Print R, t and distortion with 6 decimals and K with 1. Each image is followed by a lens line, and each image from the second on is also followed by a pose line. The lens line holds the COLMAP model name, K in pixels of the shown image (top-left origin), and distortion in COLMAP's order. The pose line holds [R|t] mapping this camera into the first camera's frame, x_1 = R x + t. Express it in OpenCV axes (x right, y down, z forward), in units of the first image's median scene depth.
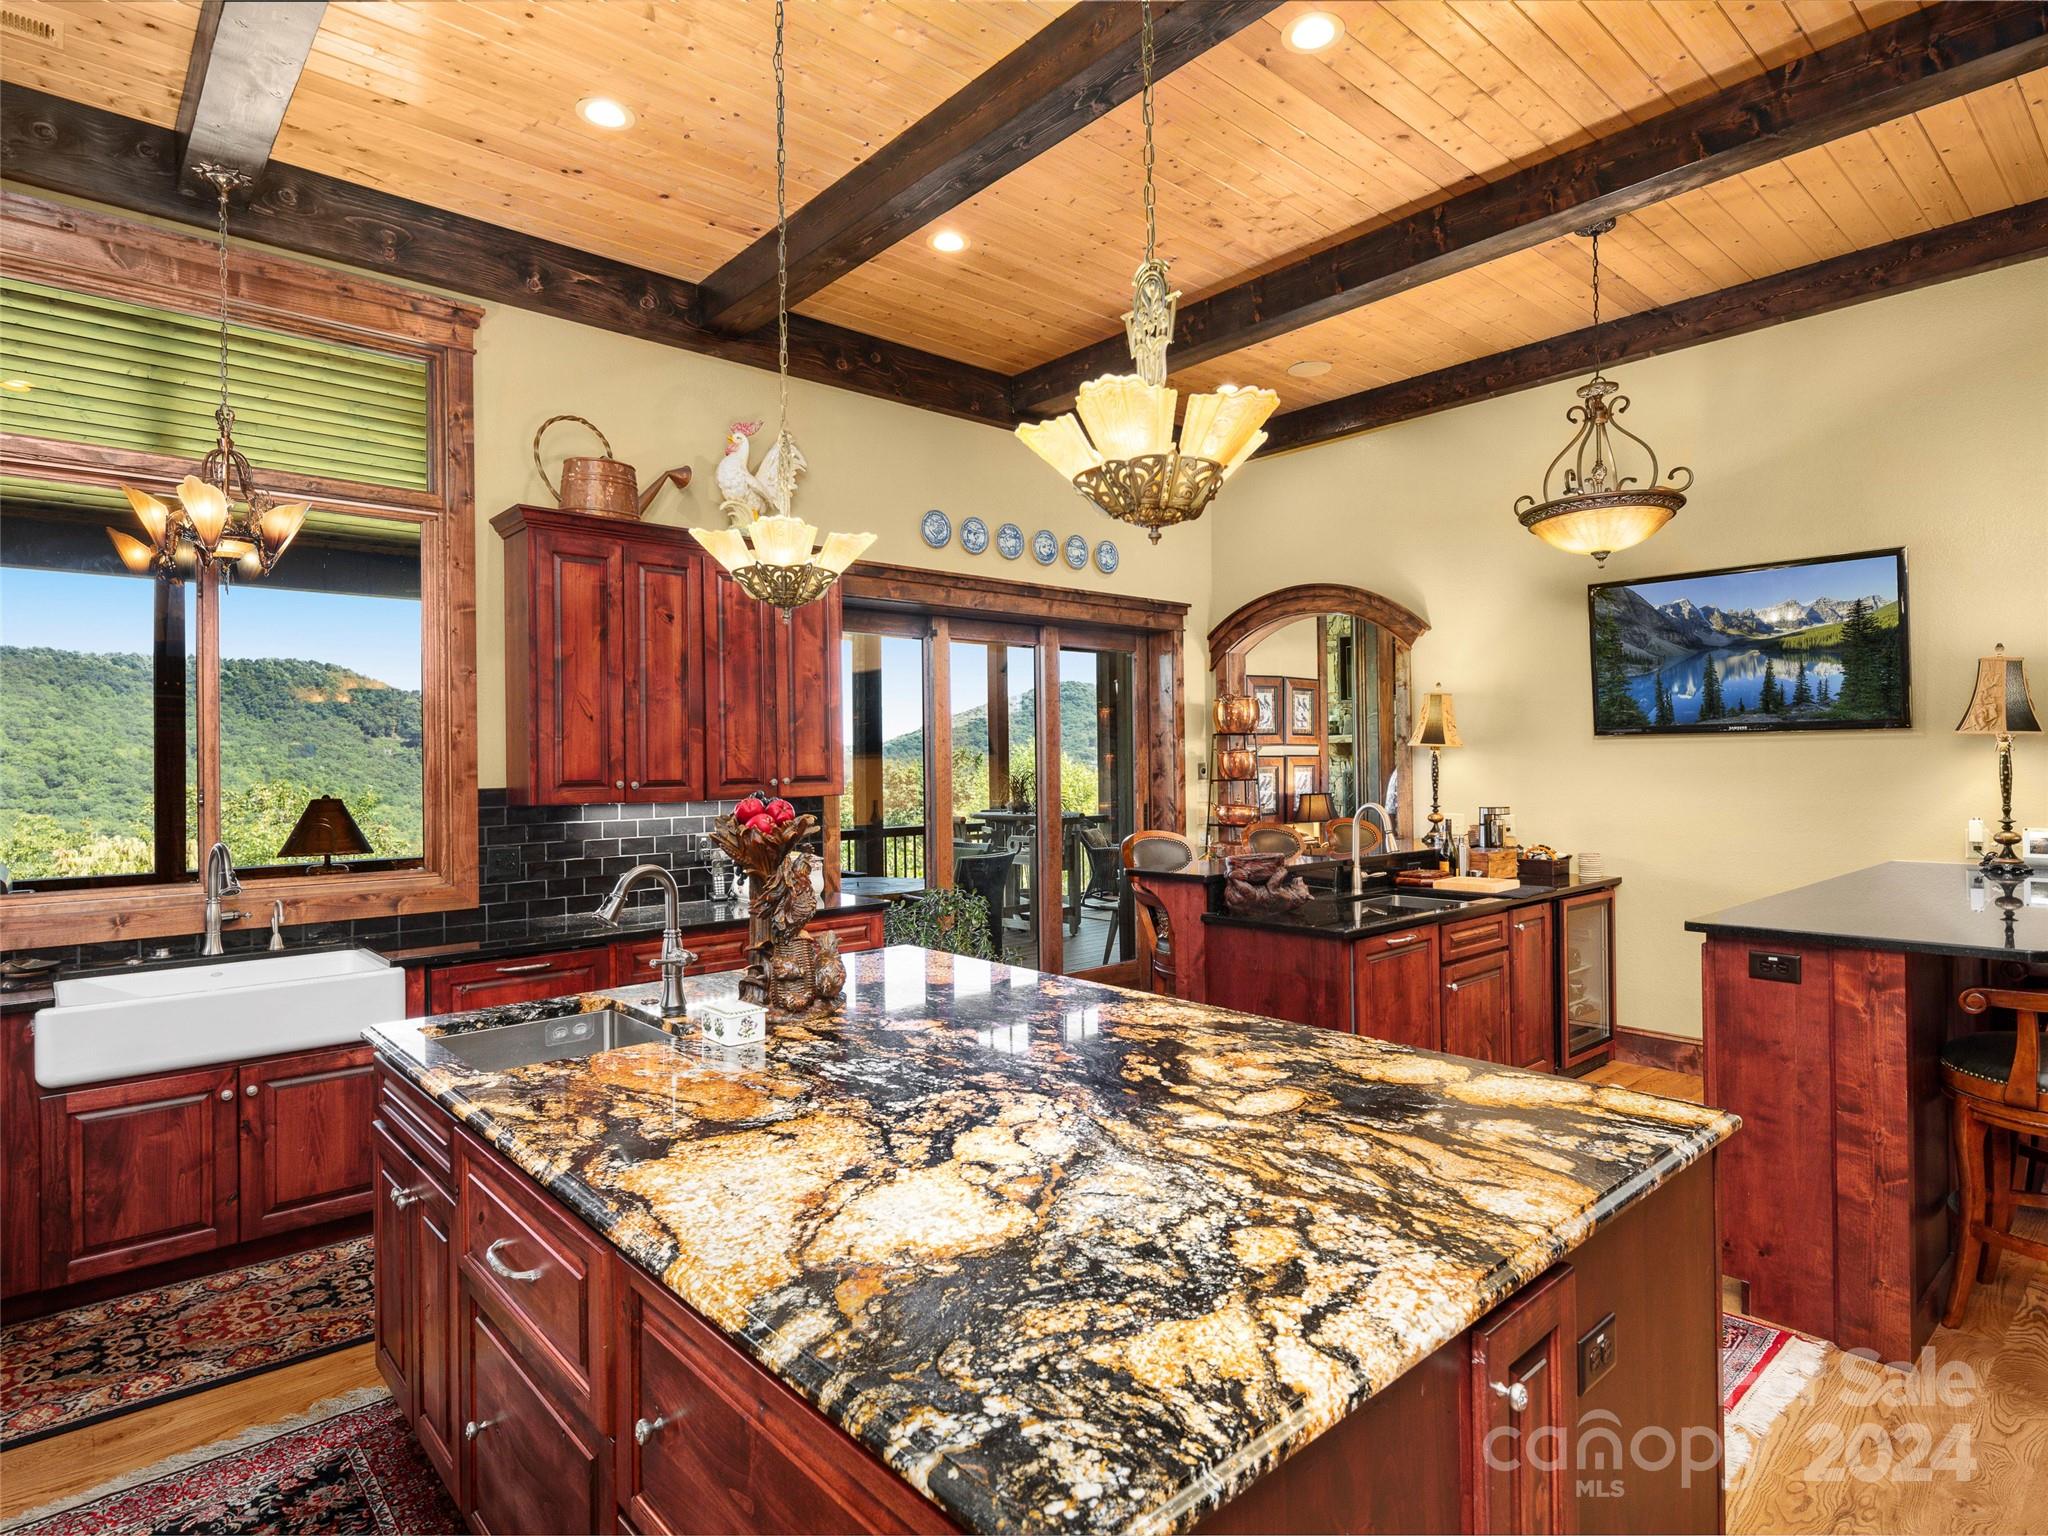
lens RADIAL K [[1109.6, 0, 1048.9], [0, 1109.6, 769.2], [0, 0, 1]] dist [0.007826, -0.000844]
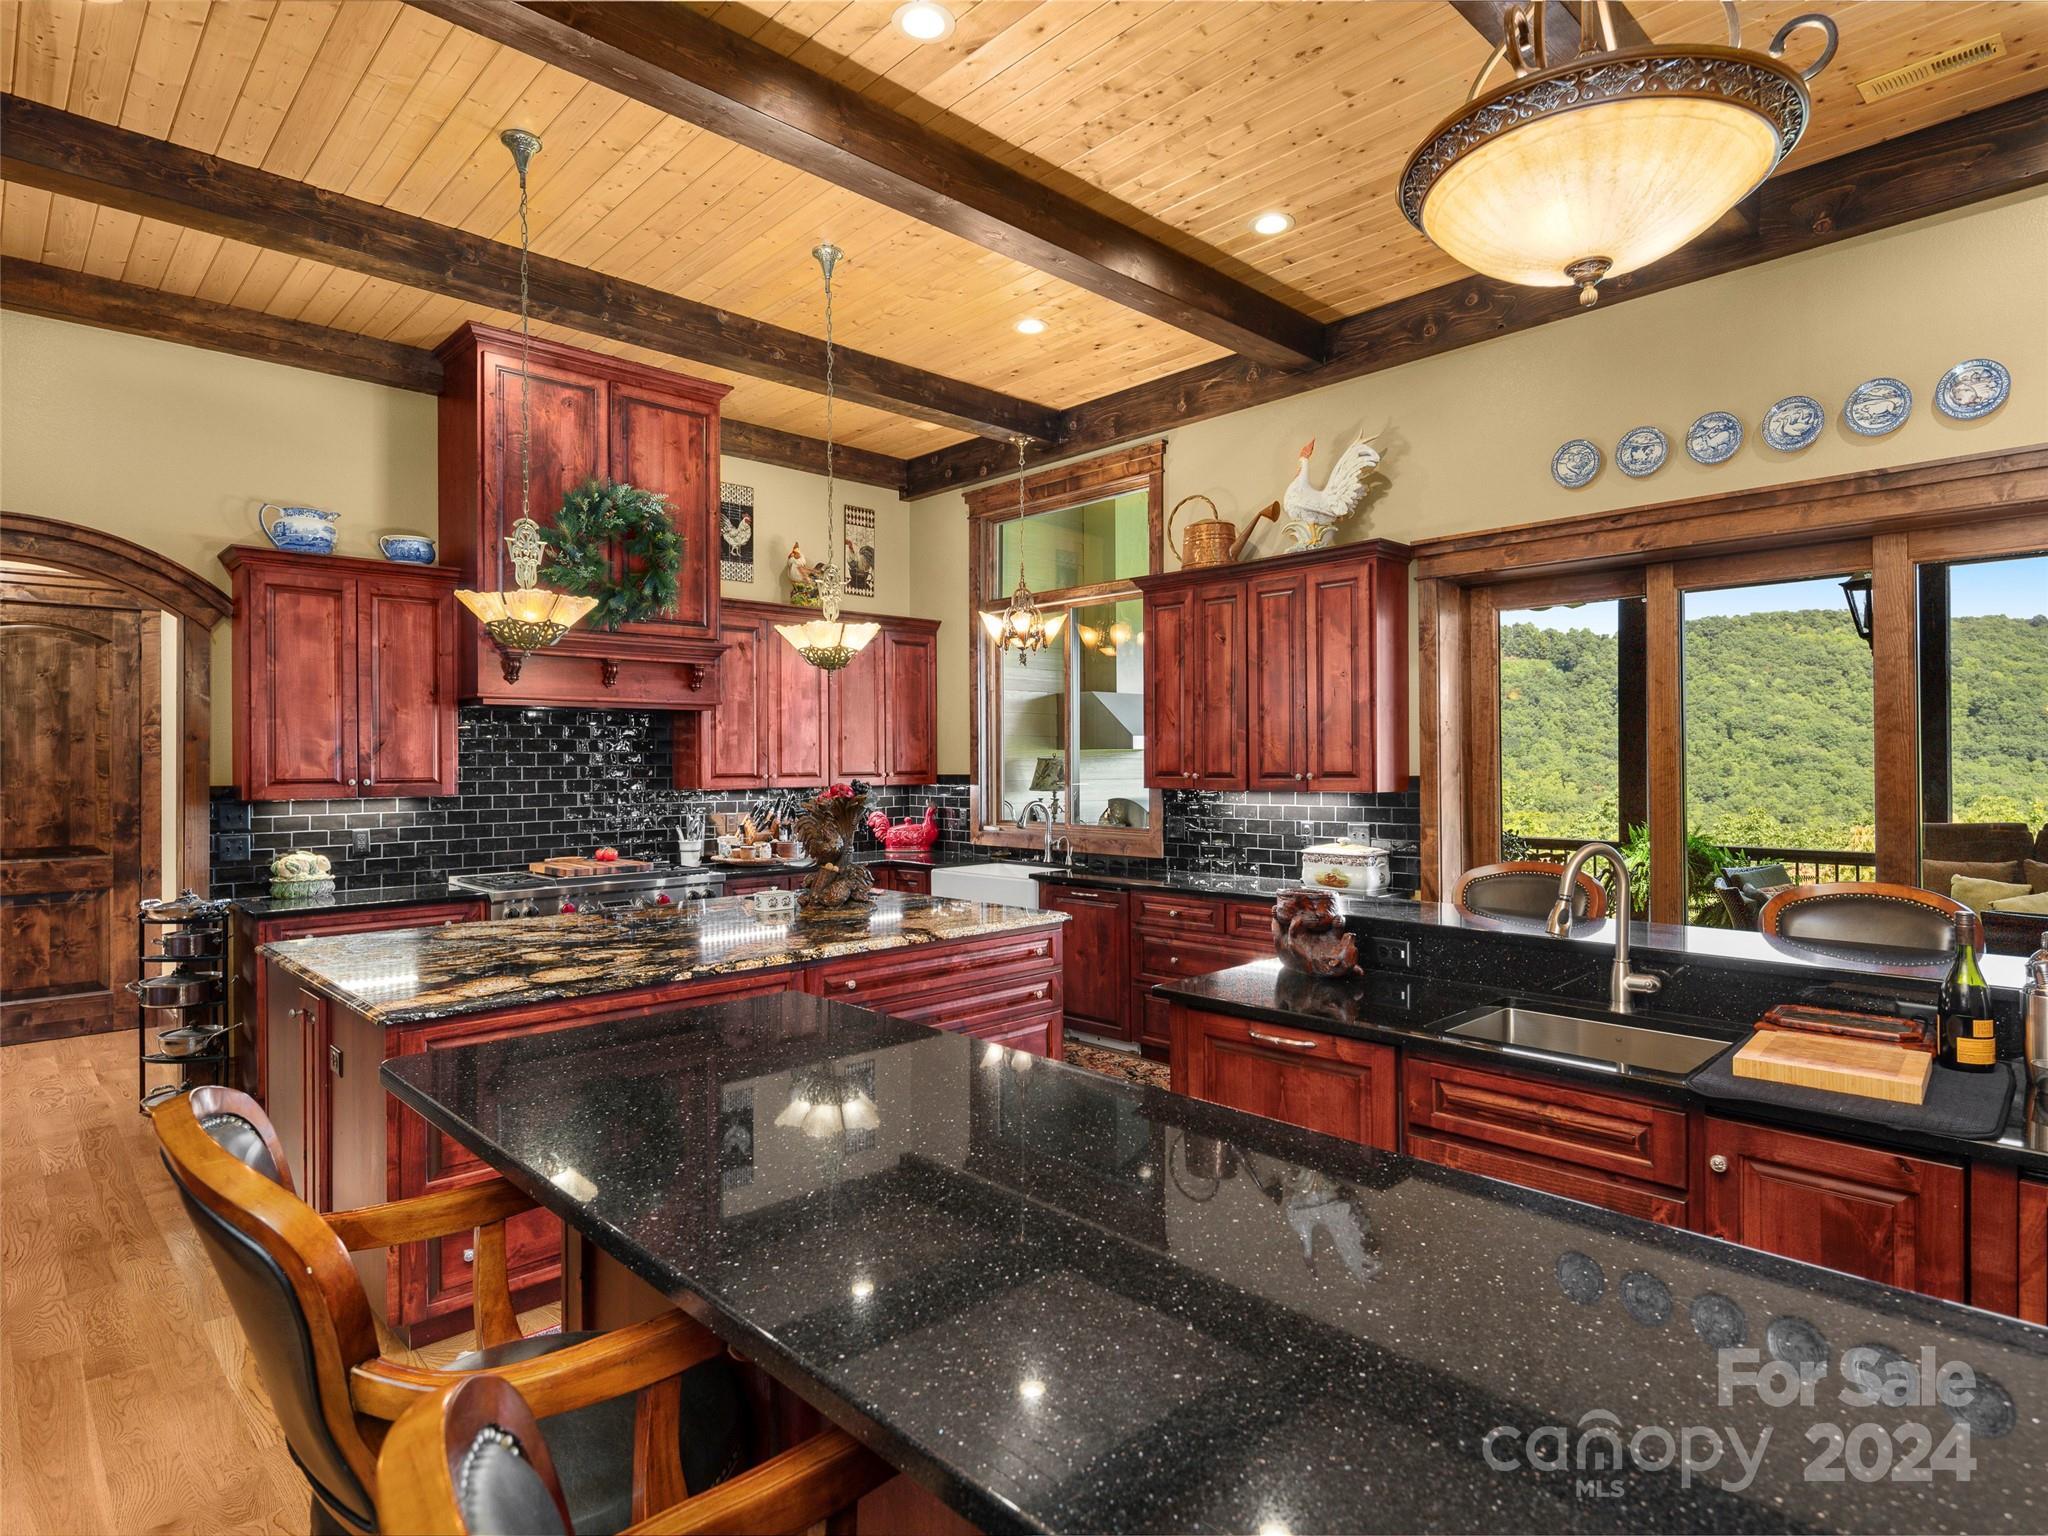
lens RADIAL K [[1114.3, 0, 1035.1], [0, 1114.3, 757.4], [0, 0, 1]] dist [0.004702, -0.000098]
pose [[0.028634, 0.008156, -0.999557, 0.907485], [-0.001451, 0.999966, 0.008118, -0.017221], [0.999589, 0.001218, 0.028645, 0.785172]]
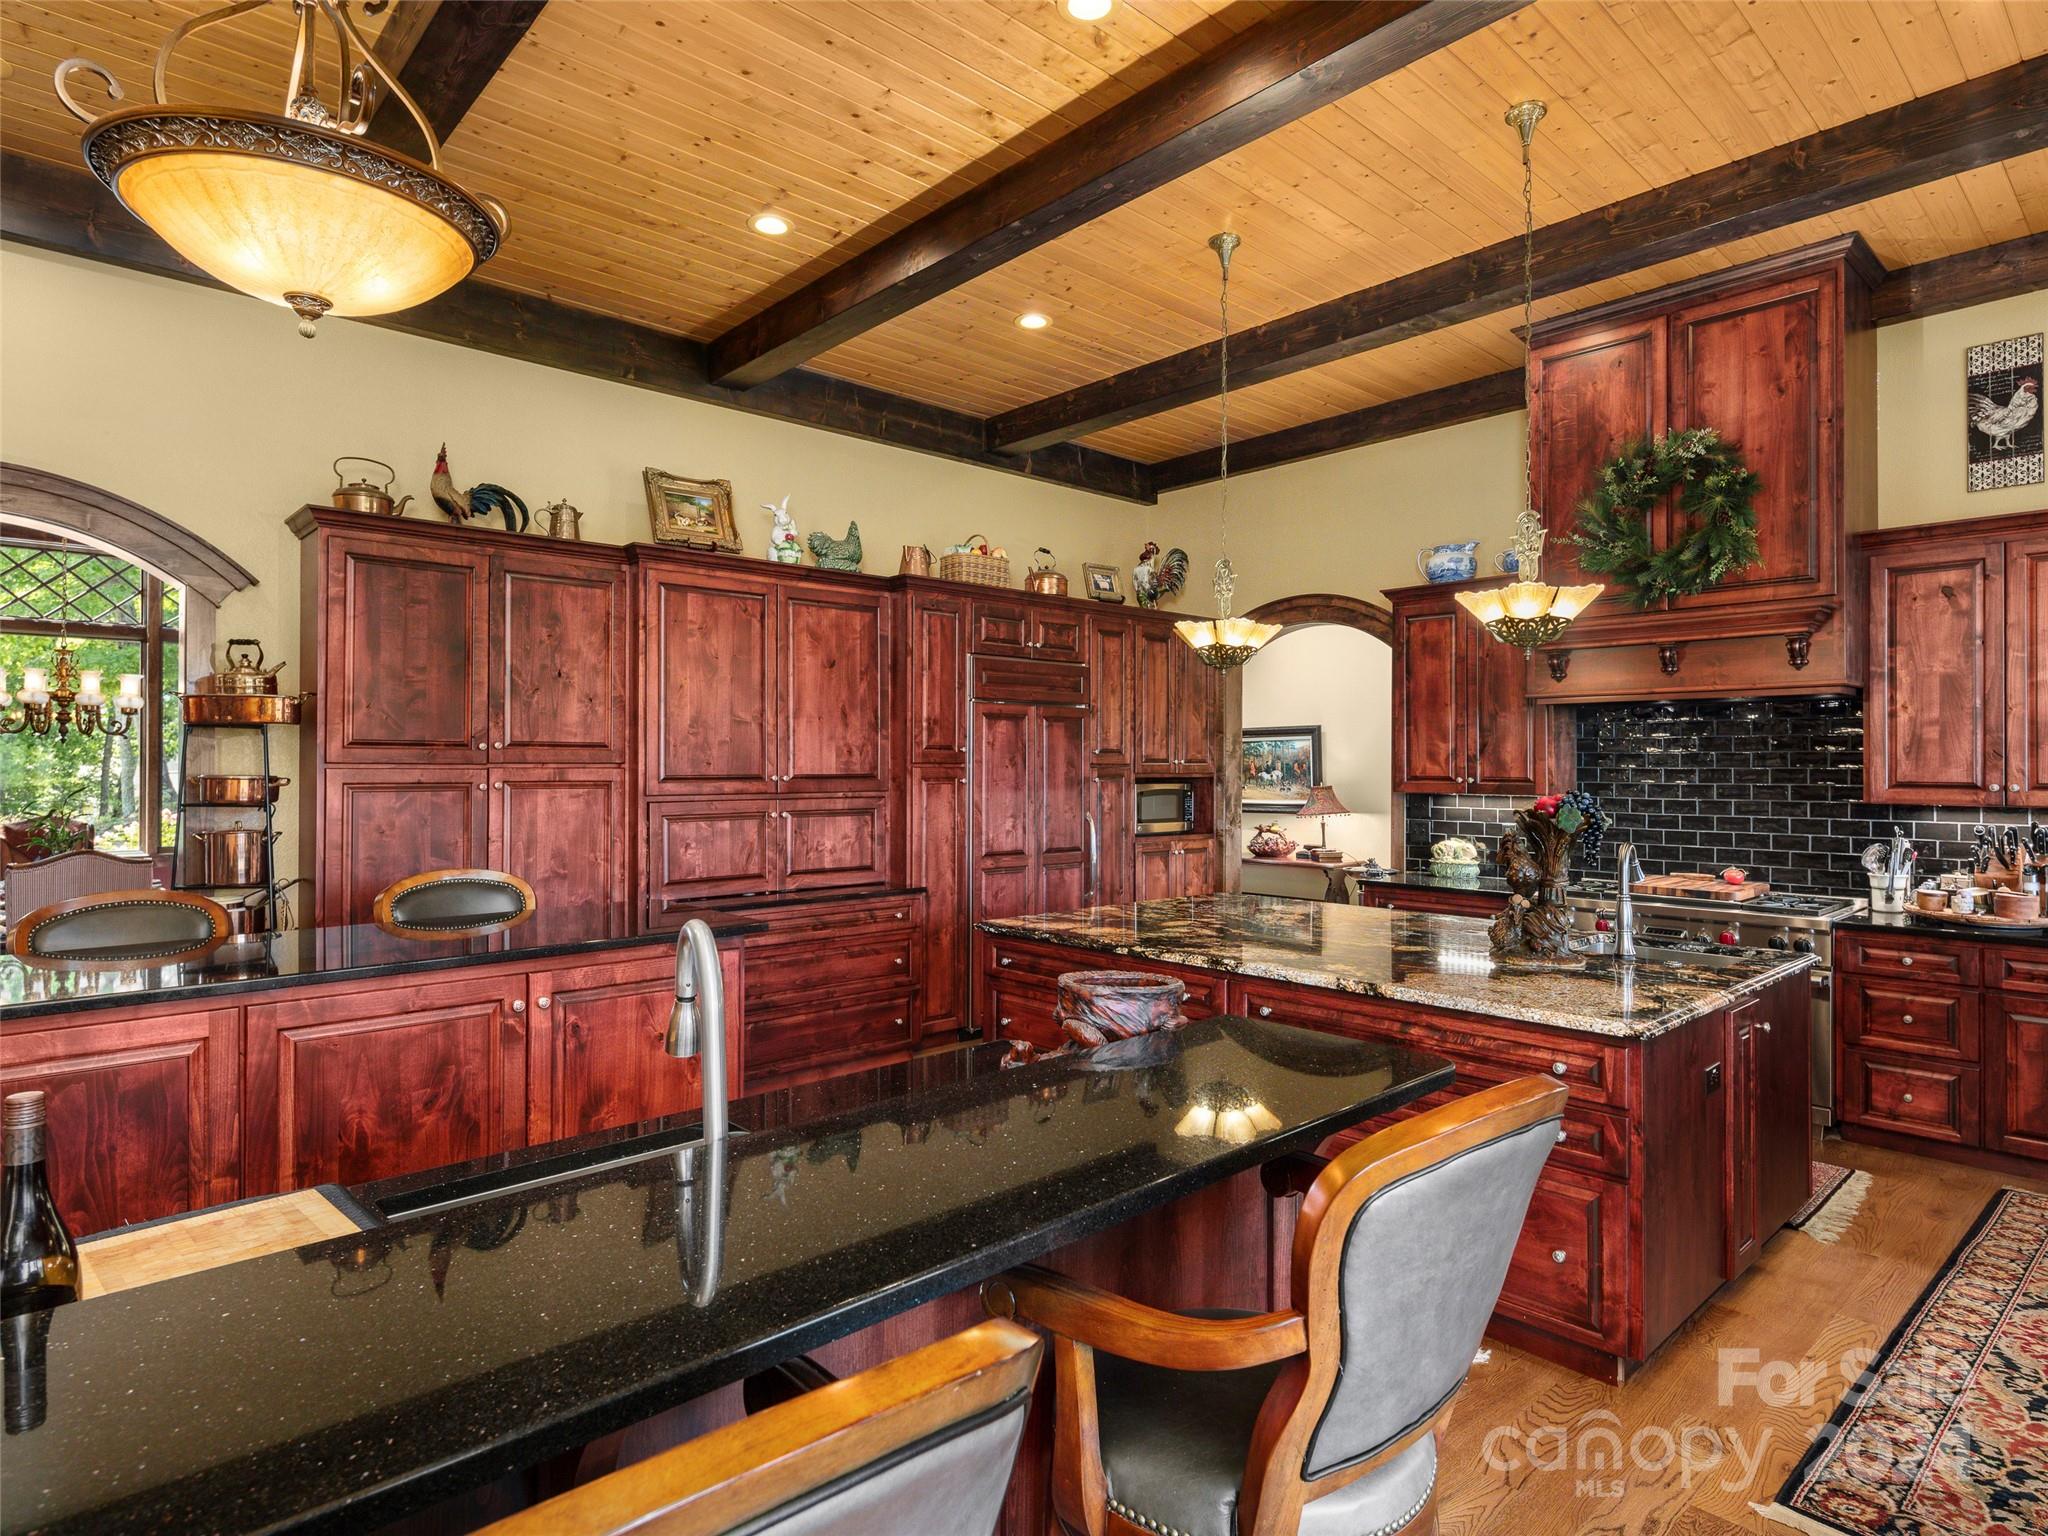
lens RADIAL K [[1109.6, 0, 1048.9], [0, 1109.6, 769.2], [0, 0, 1]] dist [0.007826, -0.000844]
pose [[-0.999674, 0.010554, -0.023260, 0.216406], [0.010263, 0.999868, 0.012610, -0.015157], [0.023390, 0.012367, -0.999650, 1.431673]]
